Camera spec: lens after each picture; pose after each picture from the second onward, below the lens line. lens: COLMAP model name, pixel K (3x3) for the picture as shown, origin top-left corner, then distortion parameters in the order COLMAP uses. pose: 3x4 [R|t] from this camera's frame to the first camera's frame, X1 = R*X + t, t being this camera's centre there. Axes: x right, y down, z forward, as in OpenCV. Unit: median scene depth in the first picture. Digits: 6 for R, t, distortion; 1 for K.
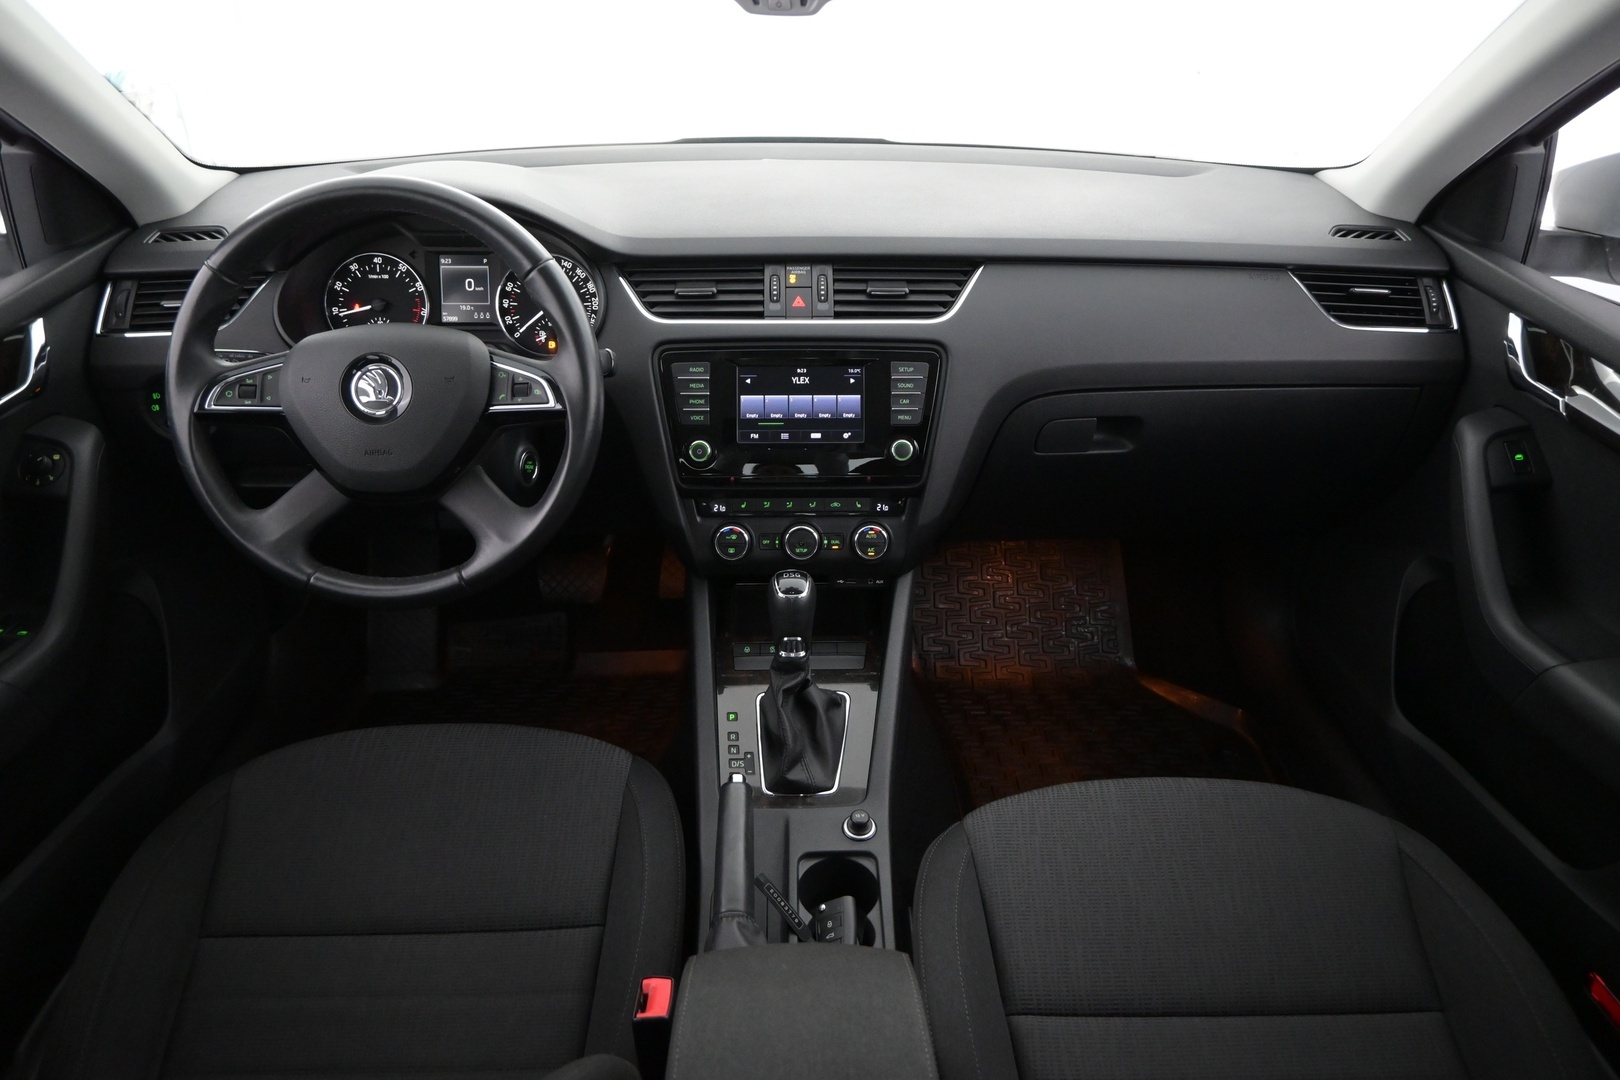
lens RADIAL K [[1213.8, 0, 808.7], [0, 1213.8, 537.3], [0, 0, 1]] dist [0.009798, 0.000706]
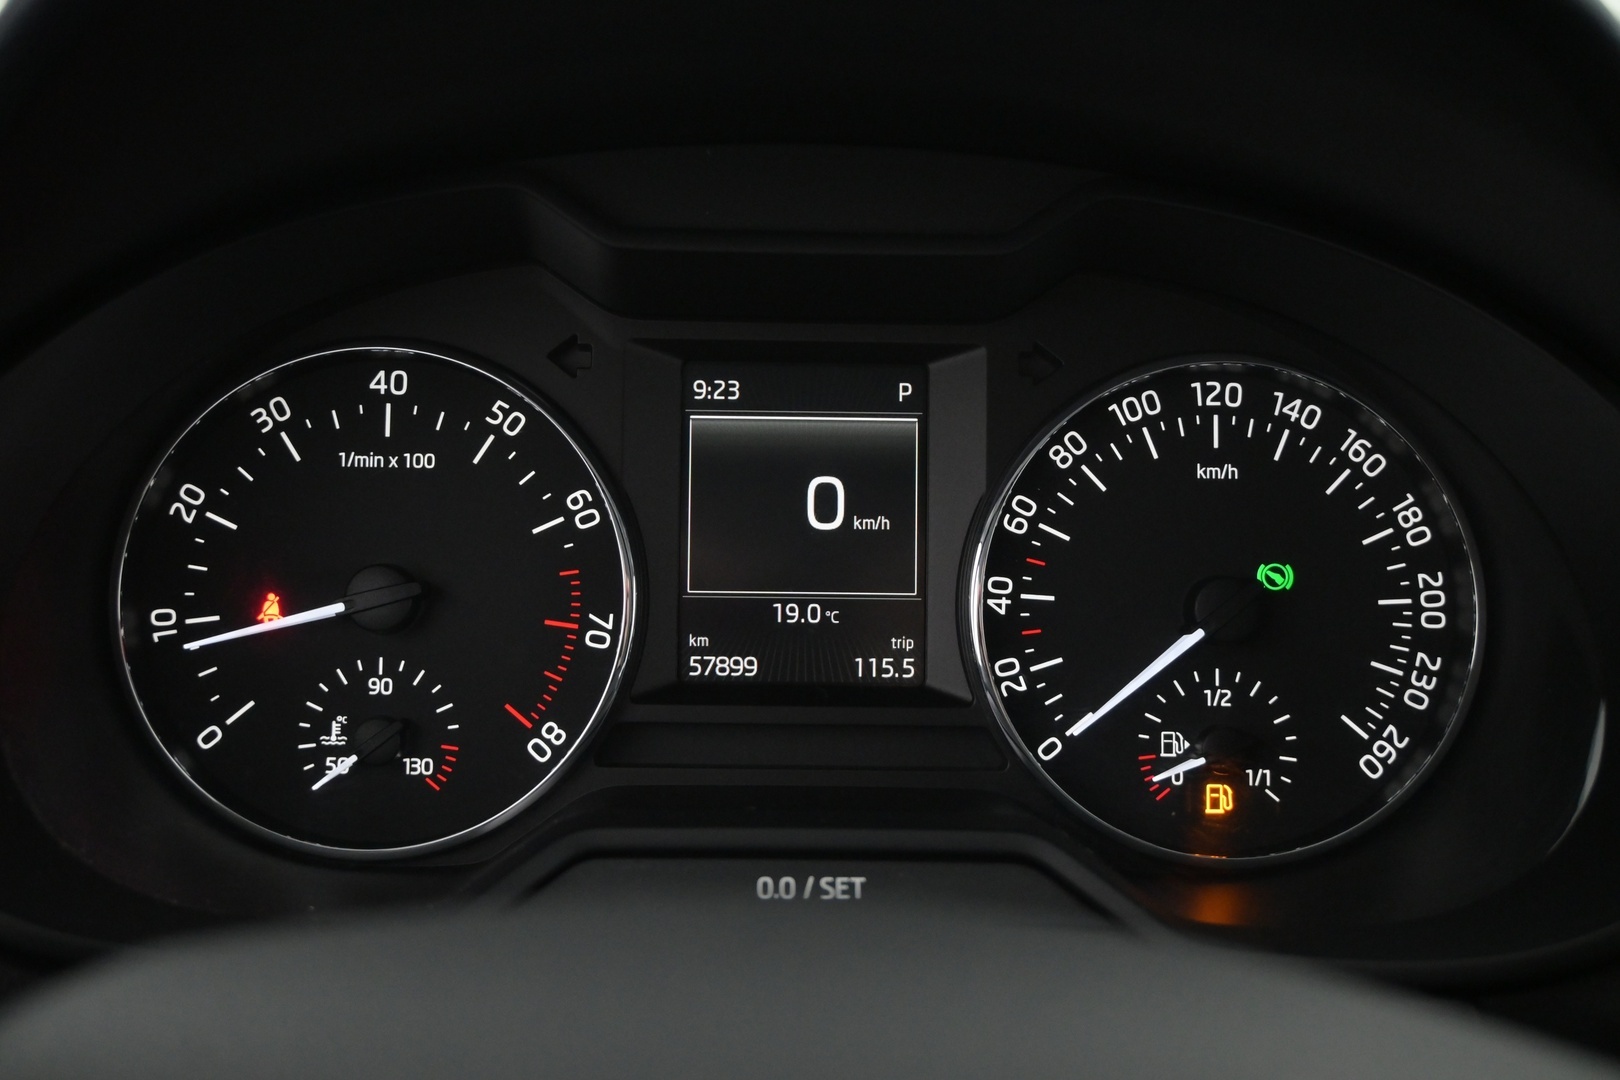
lens RADIAL K [[1741.9, 0, 808.0], [0, 1741.9, 535.1], [0, 0, 1]] dist [-0.016002, 0.000000]
pose [[0.999918, 0.012134, 0.004080, -0.301017], [-0.011206, 0.983741, -0.179242, -0.159464], [-0.006189, 0.179182, 0.983797, 0.756463]]
